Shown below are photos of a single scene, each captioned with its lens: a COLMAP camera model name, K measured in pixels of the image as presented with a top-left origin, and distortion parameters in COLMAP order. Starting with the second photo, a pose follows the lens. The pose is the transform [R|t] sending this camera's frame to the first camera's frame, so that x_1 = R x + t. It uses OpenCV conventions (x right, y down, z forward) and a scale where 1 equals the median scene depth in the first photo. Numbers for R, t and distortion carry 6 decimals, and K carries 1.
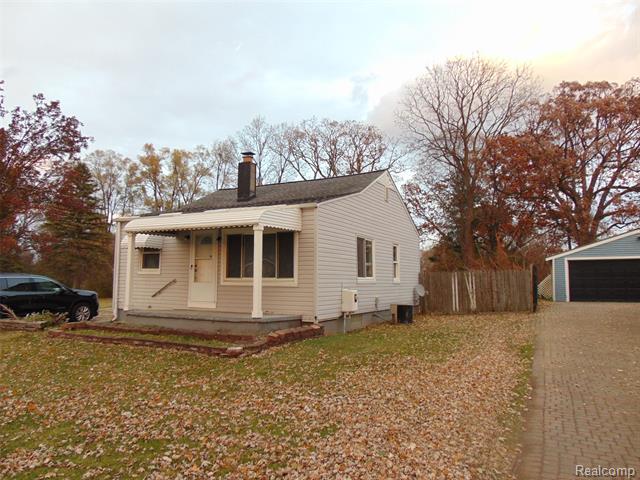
lens RADIAL K [[463.0, 0, 316.9], [0, 463.0, 241.2], [0, 0, 1]] dist [0.002781, 0.004683]
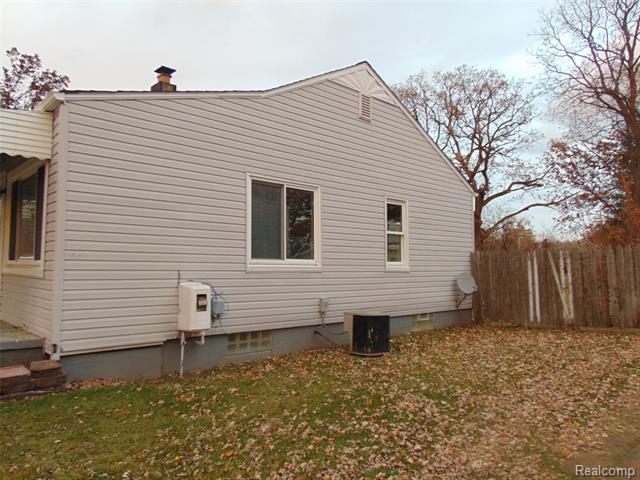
lens RADIAL K [[435.2, 0, 320.0], [0, 435.2, 240.0], [0, 0, 1]] dist [-0.000725, 0.002418]
pose [[0.935331, -0.007766, -0.353689, 0.211718], [0.020122, 0.999308, 0.031269, 0.028297], [0.353202, -0.036363, 0.934840, 0.375965]]
